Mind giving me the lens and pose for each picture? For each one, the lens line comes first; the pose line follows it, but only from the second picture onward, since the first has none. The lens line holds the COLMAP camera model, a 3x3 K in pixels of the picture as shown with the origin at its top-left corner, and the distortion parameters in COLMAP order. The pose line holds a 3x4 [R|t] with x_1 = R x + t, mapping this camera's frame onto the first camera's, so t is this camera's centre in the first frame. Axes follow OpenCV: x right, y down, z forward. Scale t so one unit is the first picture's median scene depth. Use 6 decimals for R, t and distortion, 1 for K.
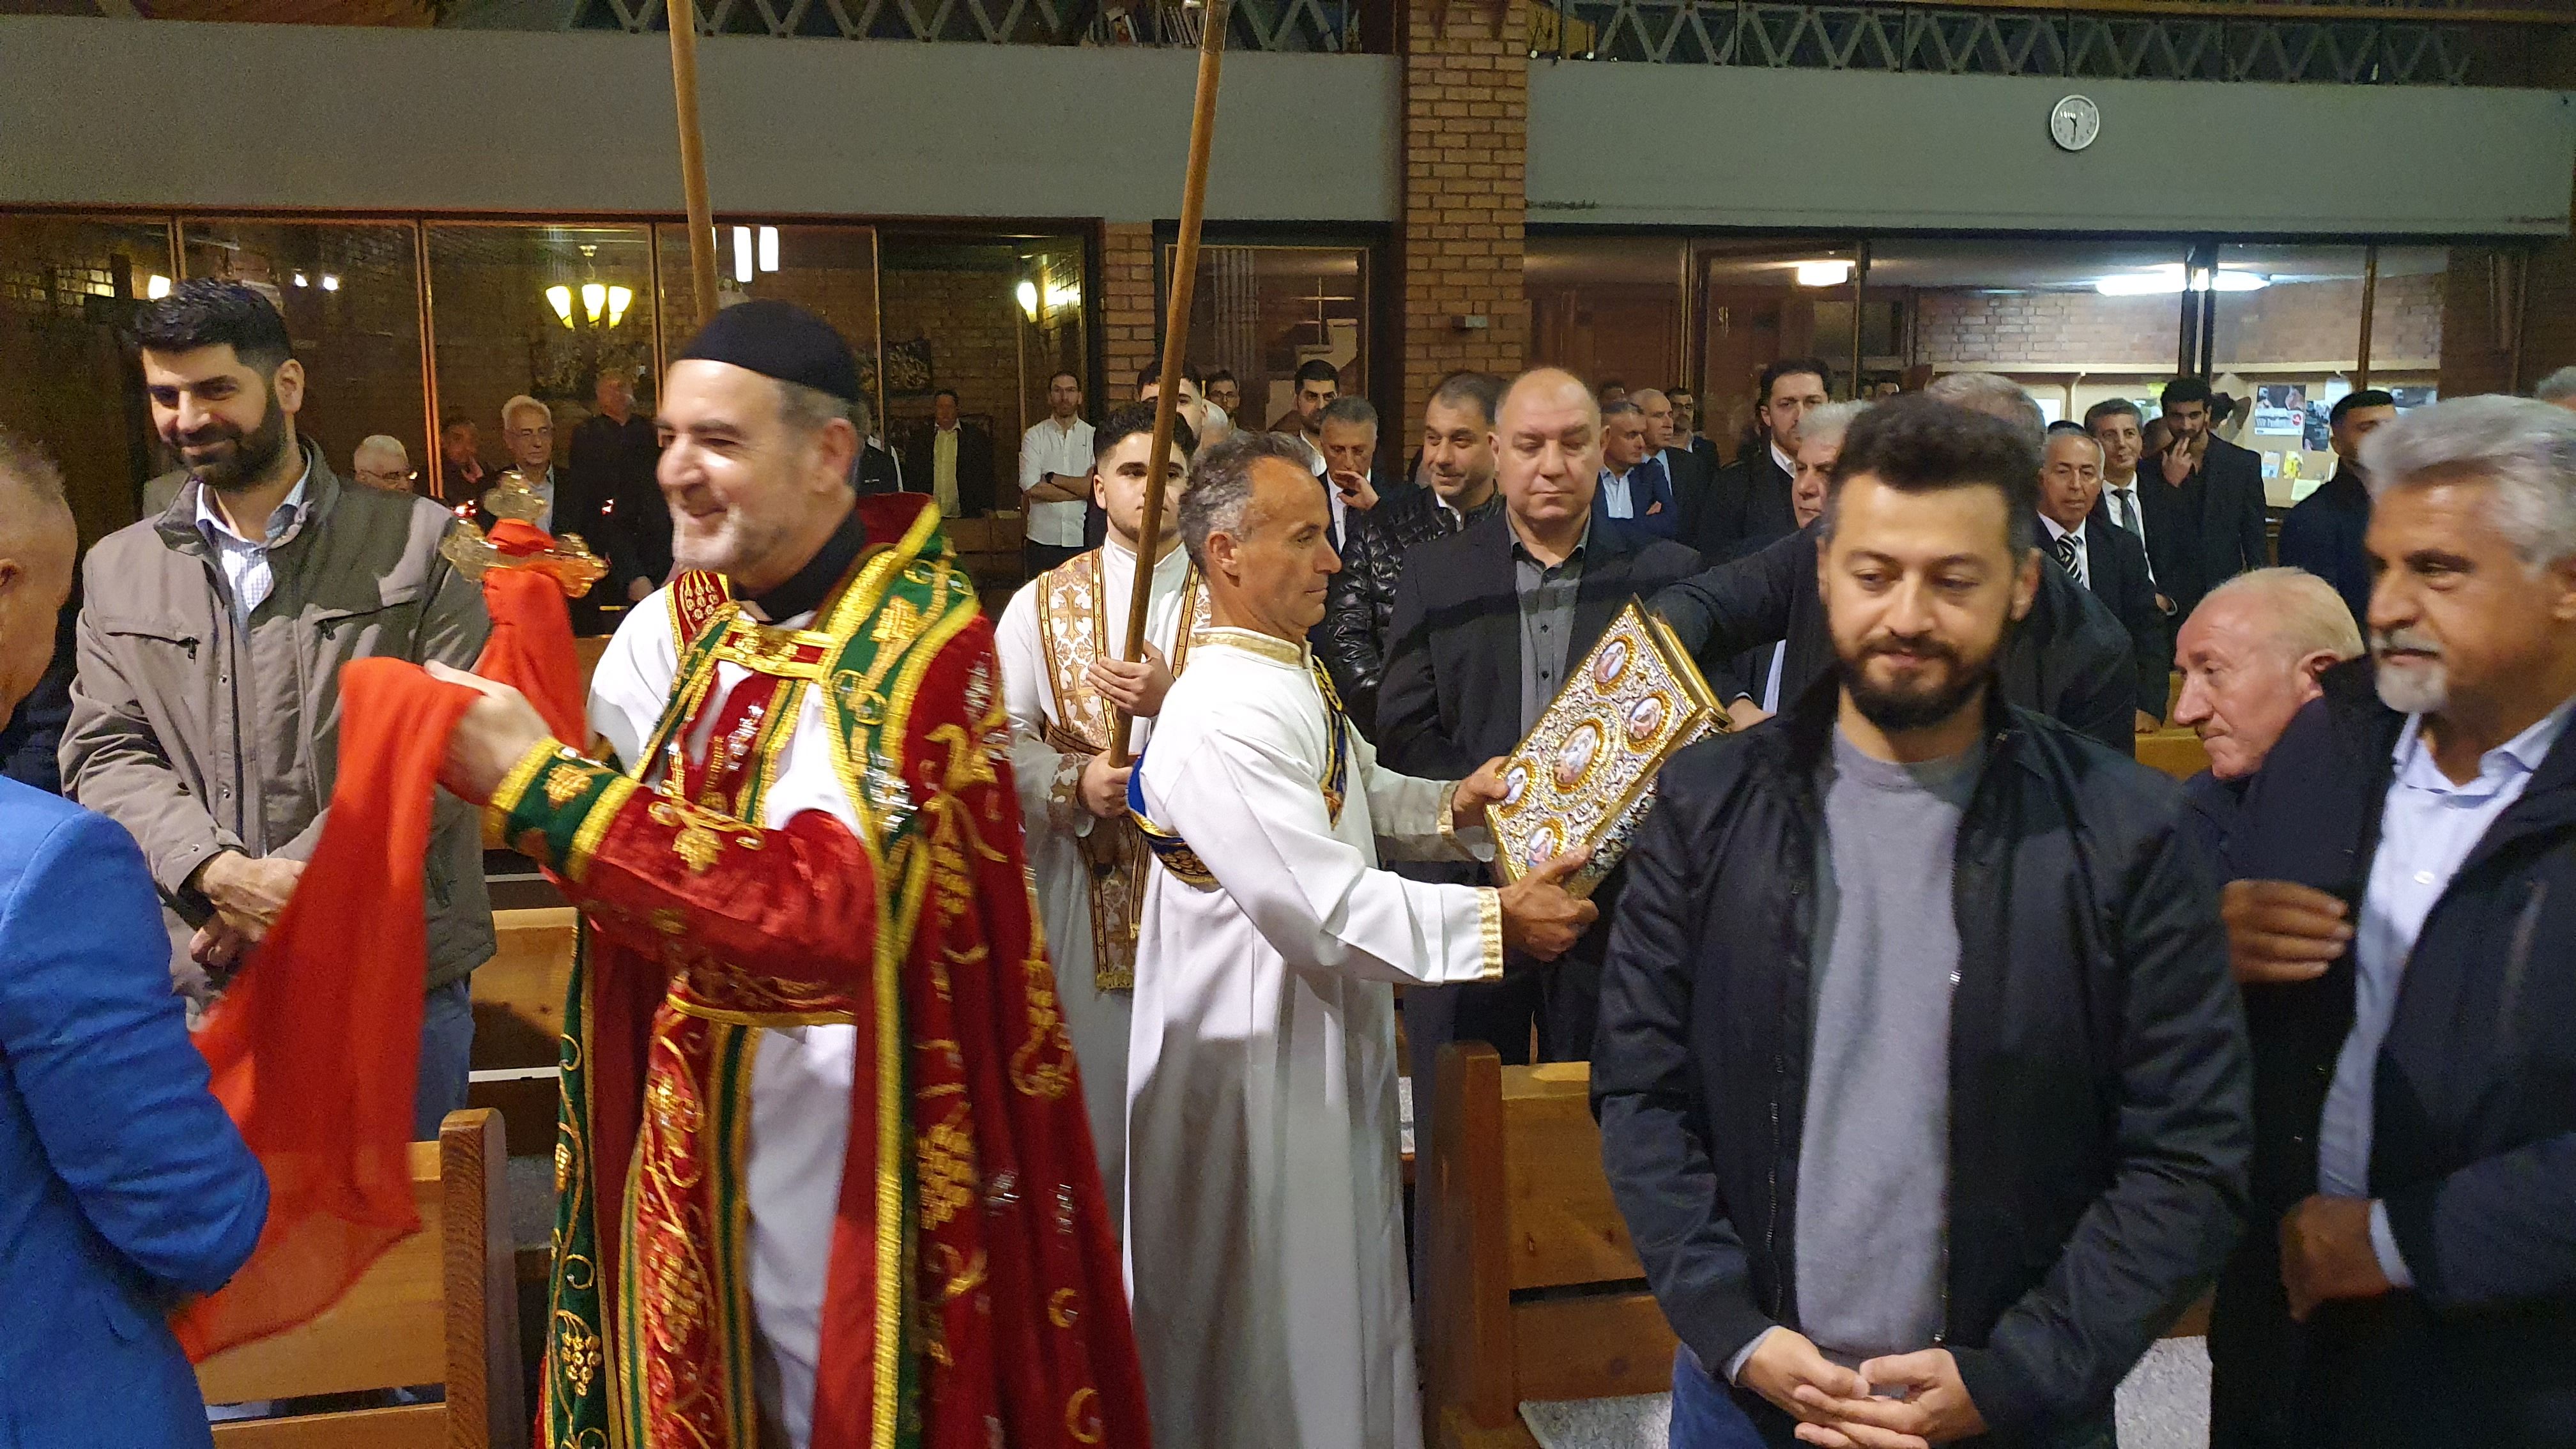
lens RADIAL K [[2065.0, 0, 1288.0], [0, 2065.0, 724.5], [0, 0, 1]] dist [-0.085405, 0.136000]
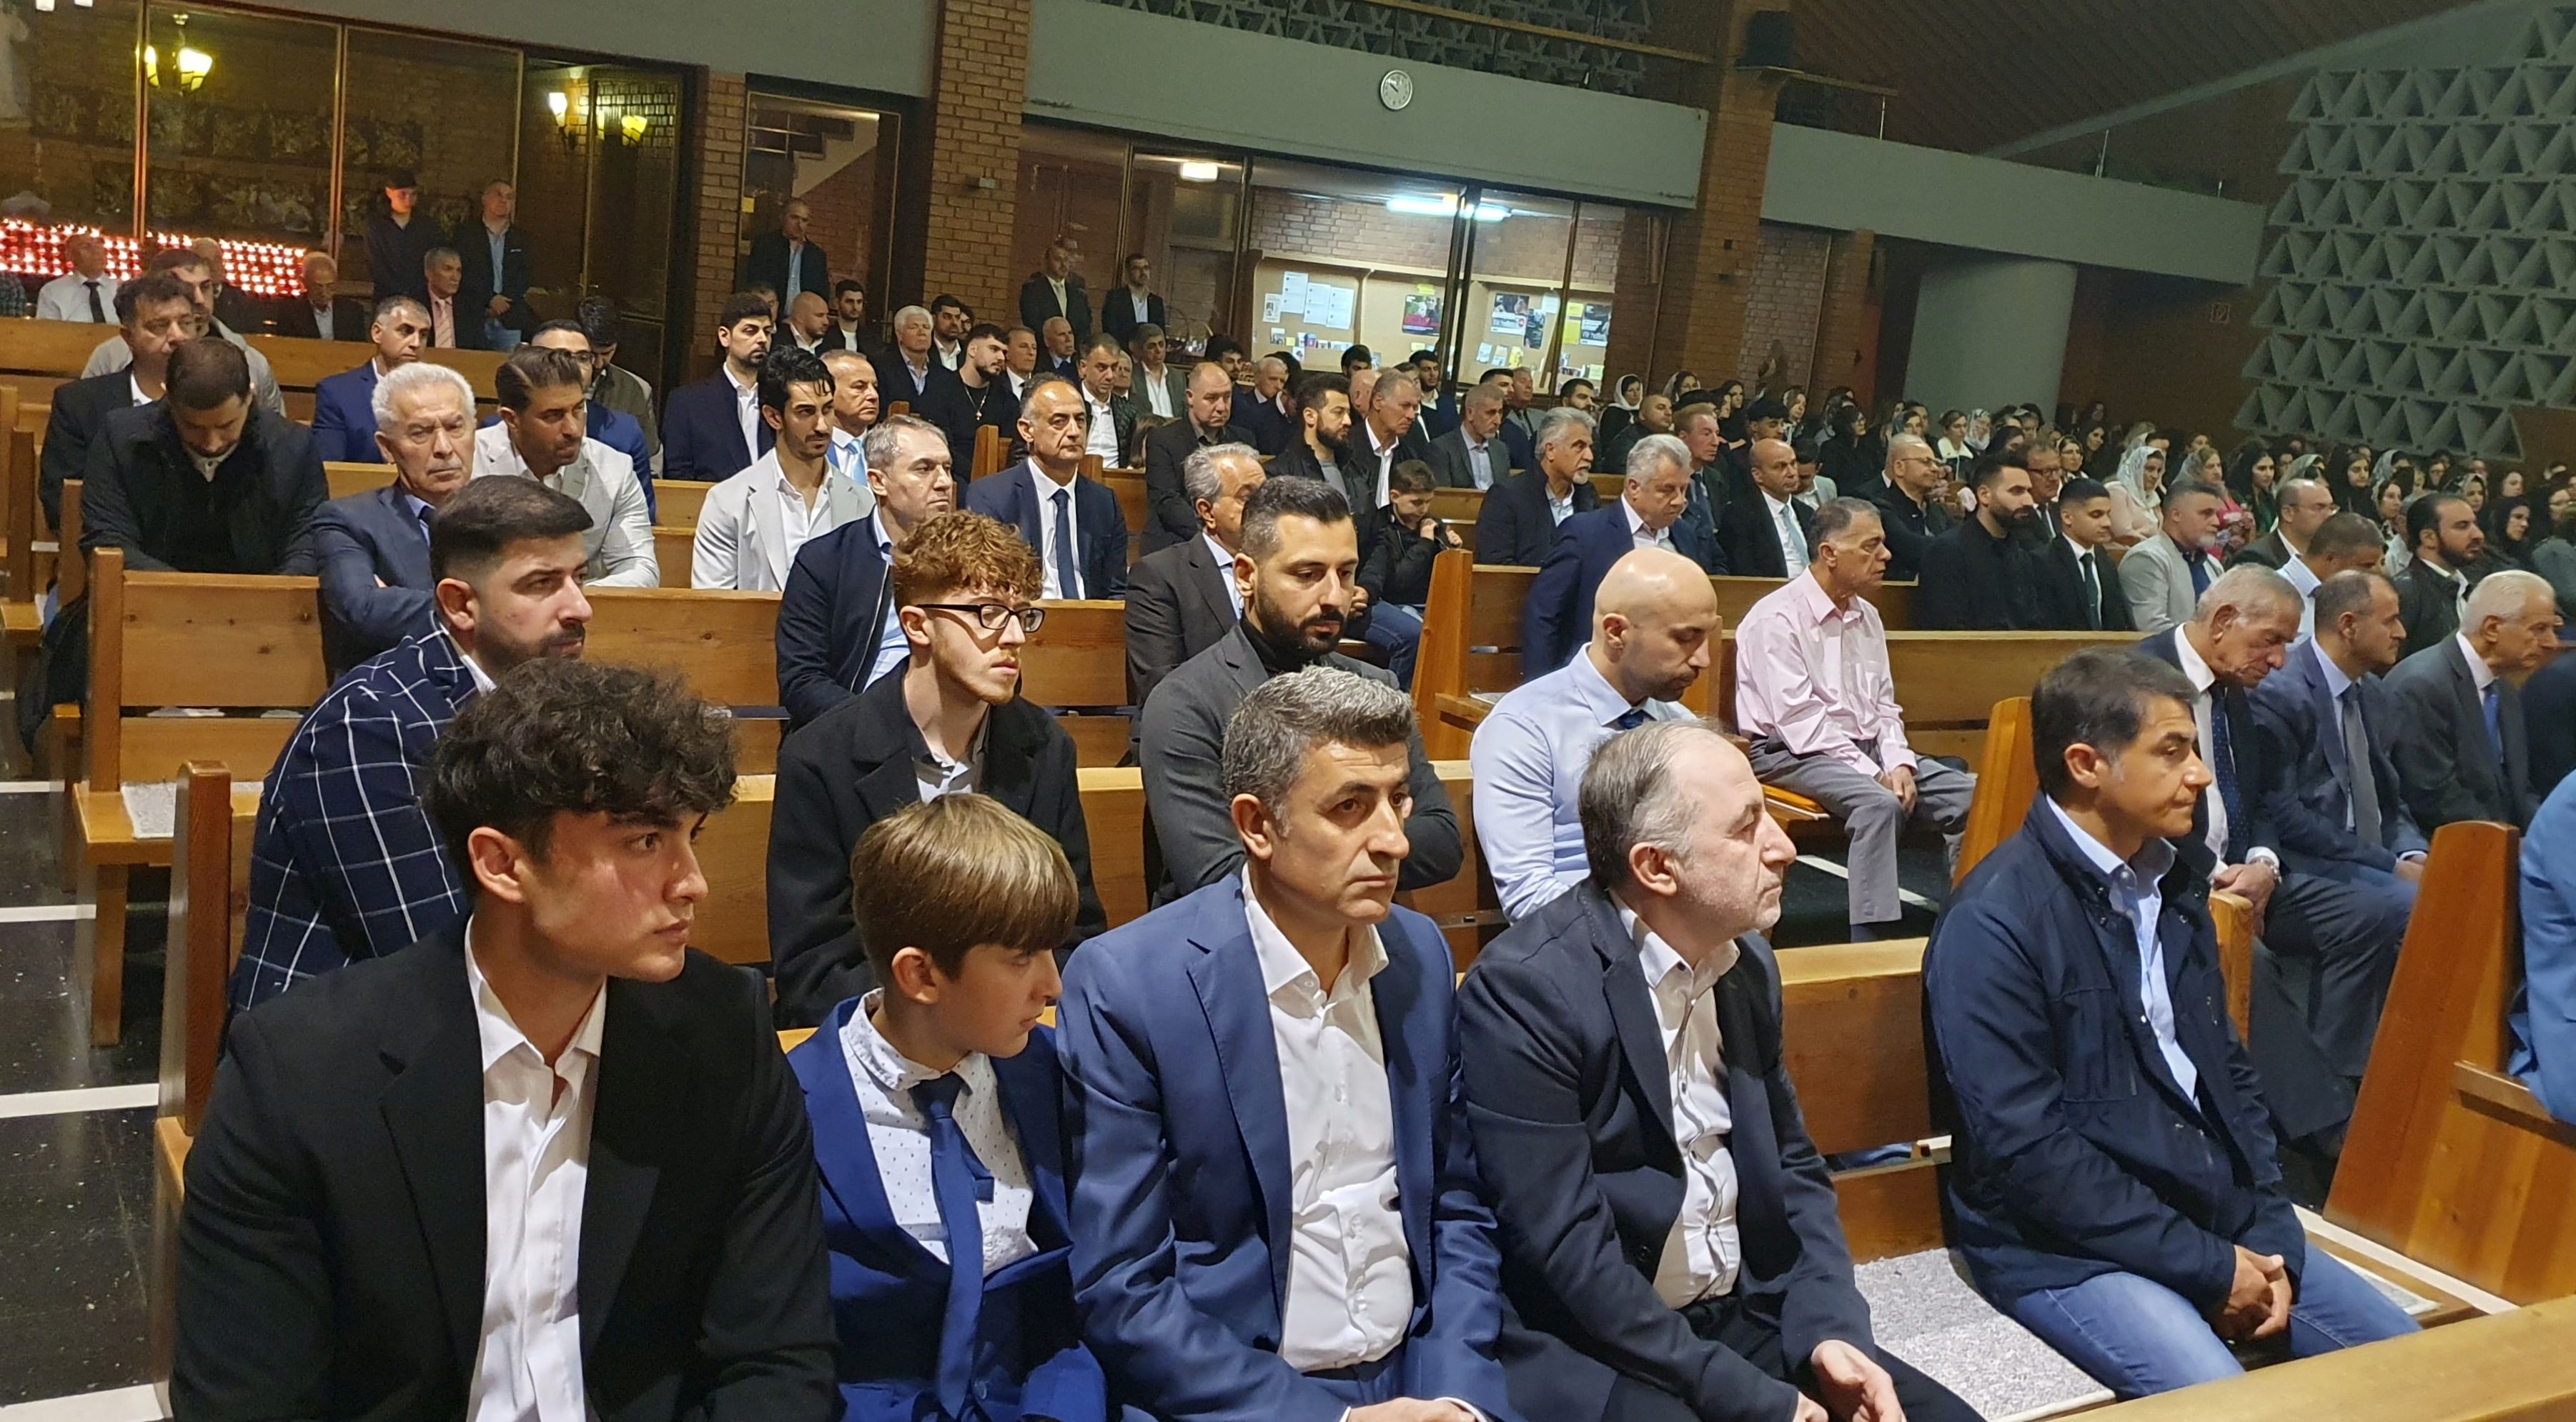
lens RADIAL K [[2159.9, 0, 1288.0], [0, 2159.9, 711.0], [0, 0, 1]] dist [0.031676, 0.005953]
pose [[0.933813, 0.036211, 0.355925, -0.207714], [-0.054960, 0.997575, 0.042701, 0.077579], [-0.353515, -0.059436, 0.933539, -0.411941]]
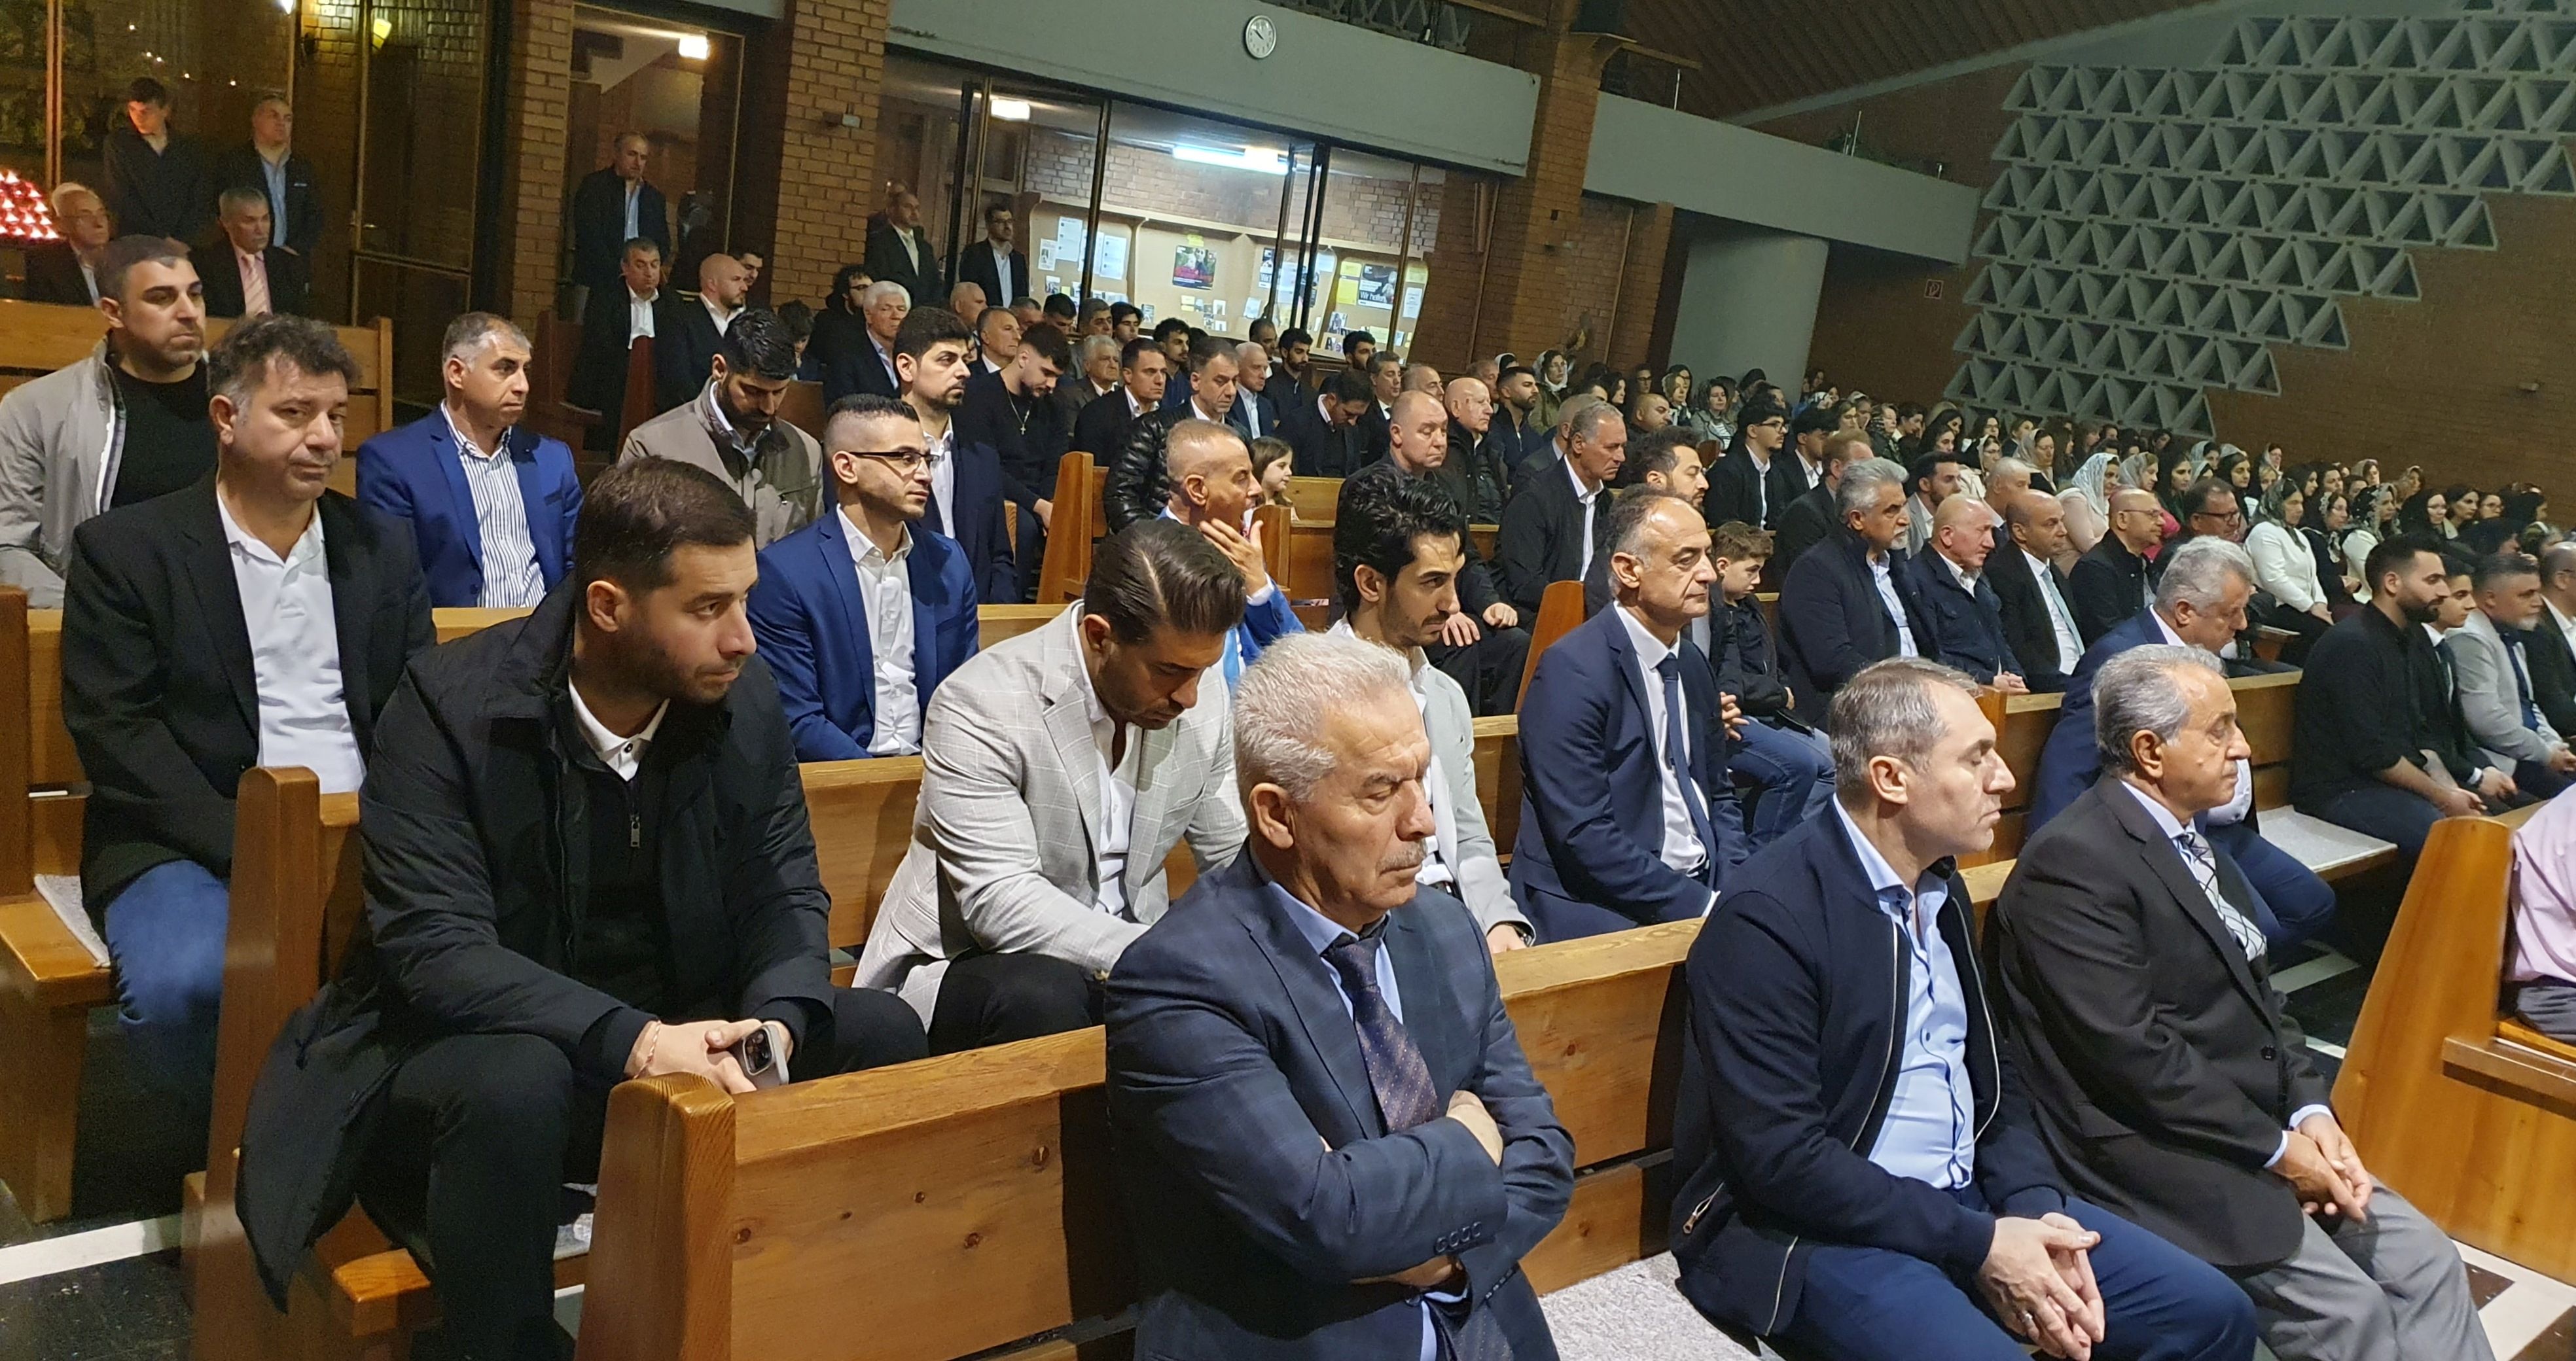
lens RADIAL K [[2016.7, 0, 1282.0], [0, 2016.7, 630.0], [0, 0, 1]] dist [0.130890, -0.234192]
pose [[0.840059, 0.029620, 0.541685, -0.309639], [-0.060566, 0.997387, 0.039389, 0.035468], [-0.539103, -0.065897, 0.839658, -0.141766]]
